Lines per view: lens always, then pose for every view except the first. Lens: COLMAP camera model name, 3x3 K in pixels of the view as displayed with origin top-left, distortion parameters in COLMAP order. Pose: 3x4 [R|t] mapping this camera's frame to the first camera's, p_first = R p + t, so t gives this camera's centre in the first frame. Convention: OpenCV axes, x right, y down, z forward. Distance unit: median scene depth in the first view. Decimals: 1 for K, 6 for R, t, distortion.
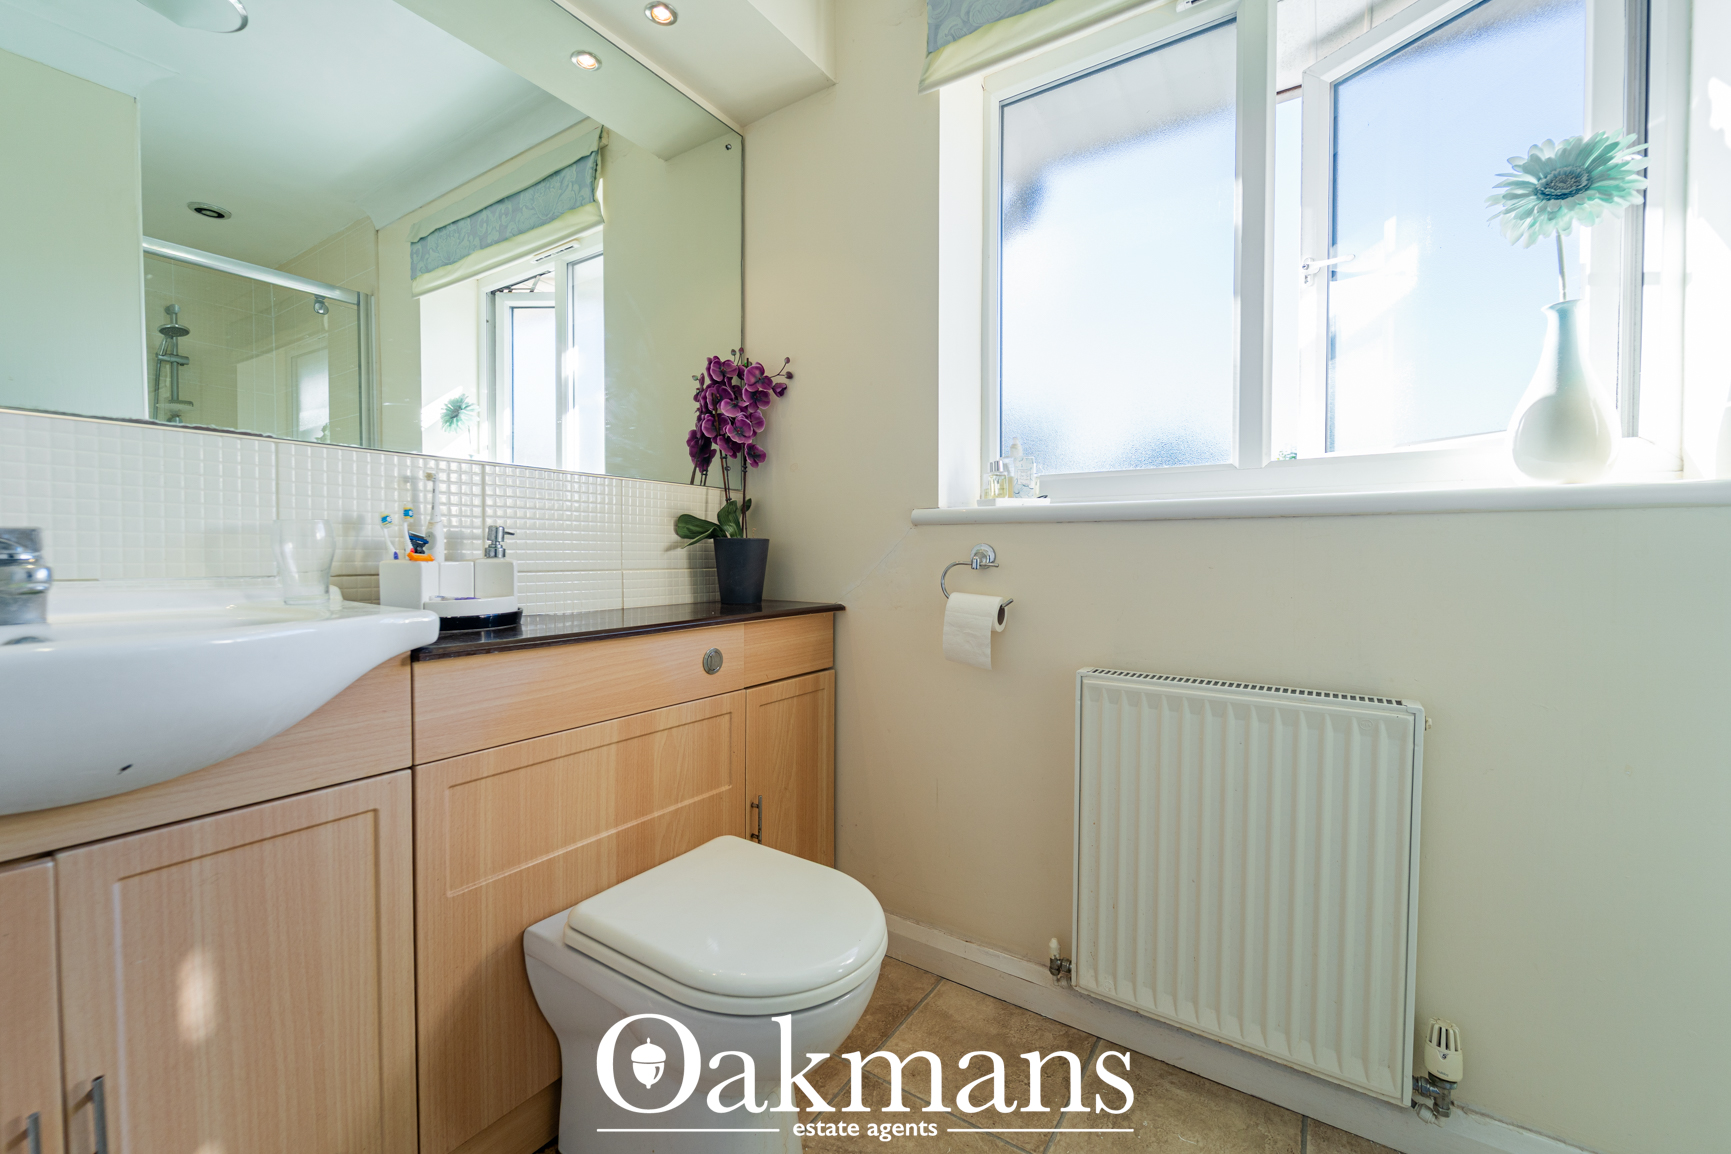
lens RADIAL K [[713.9, 0, 864.8], [0, 713.9, 563.1], [0, 0, 1]] dist [-0.003006, -0.001192]
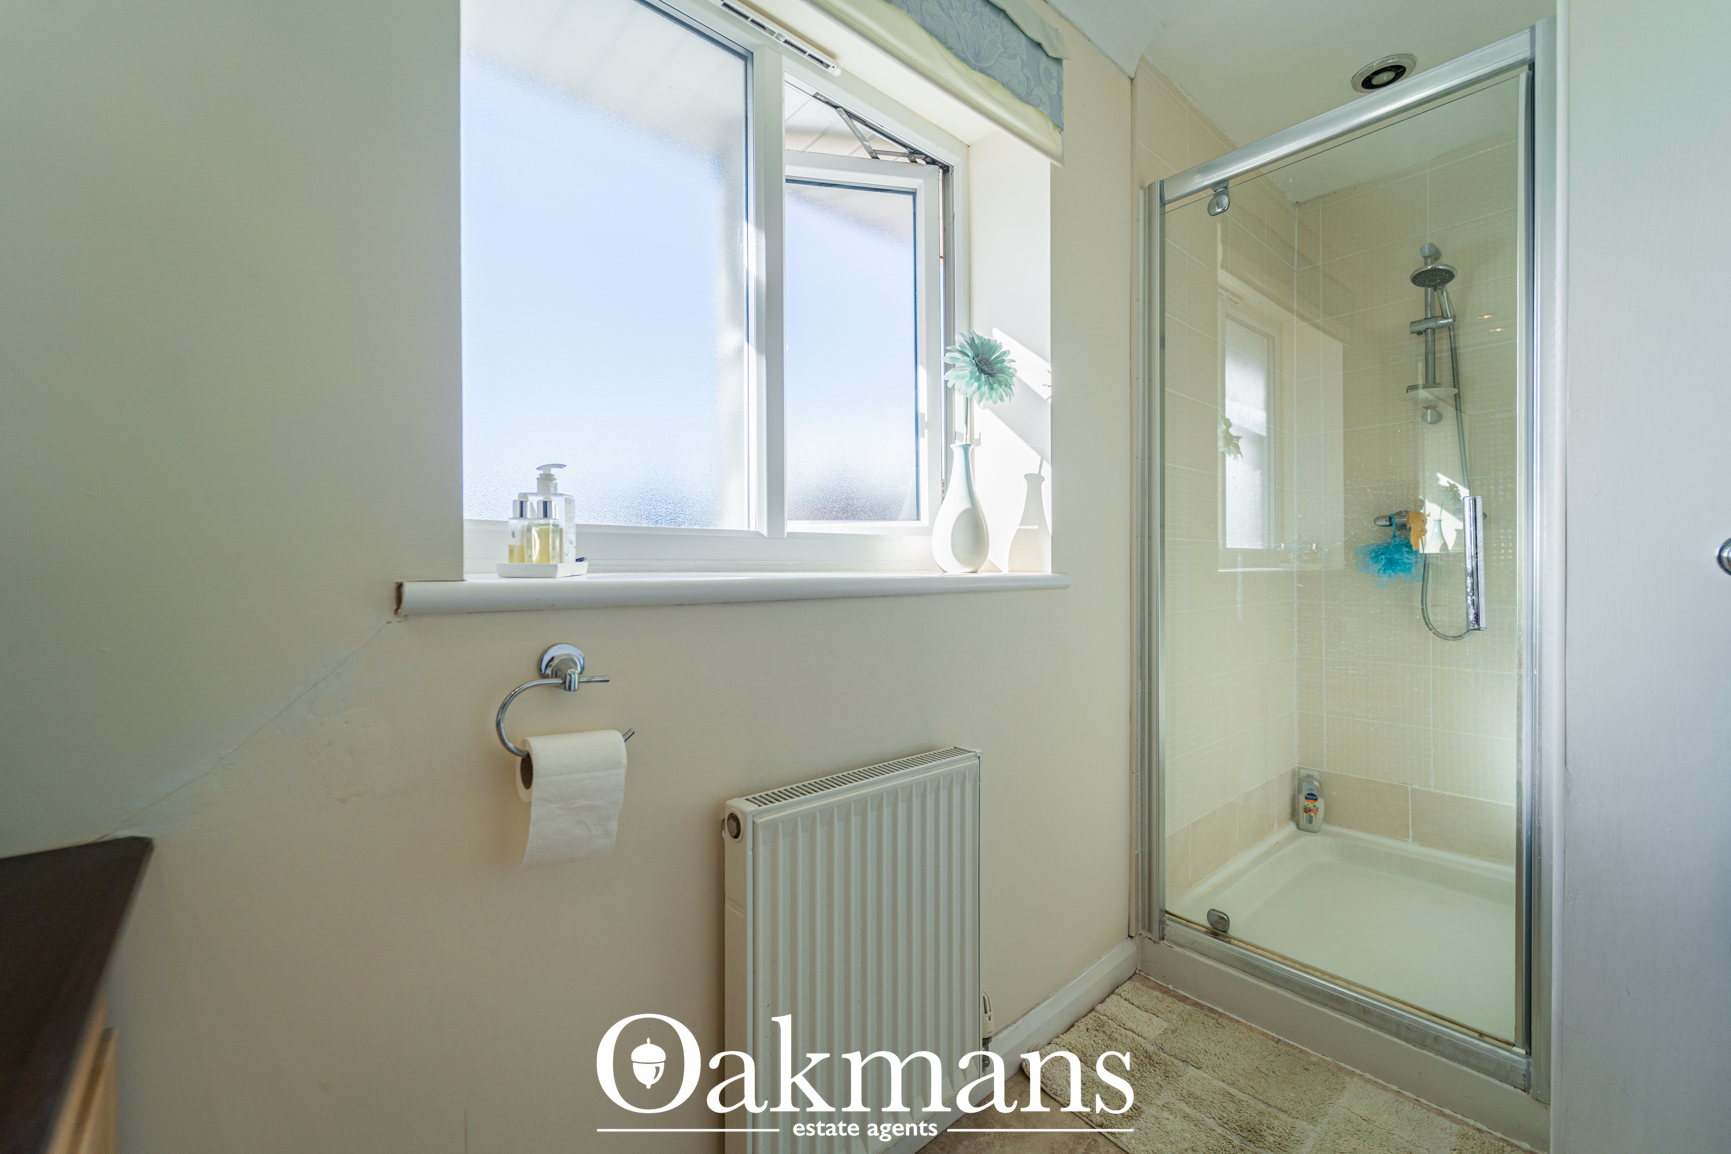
lens RADIAL K [[713.9, 0, 866.5], [0, 713.9, 583.0], [0, 0, 1]] dist [-0.003006, -0.001192]
pose [[0.260185, -0.006984, 0.965533, -0.345731], [0.027400, 0.999625, -0.000153, -0.074326], [-0.965170, 0.026496, 0.260279, 0.631219]]
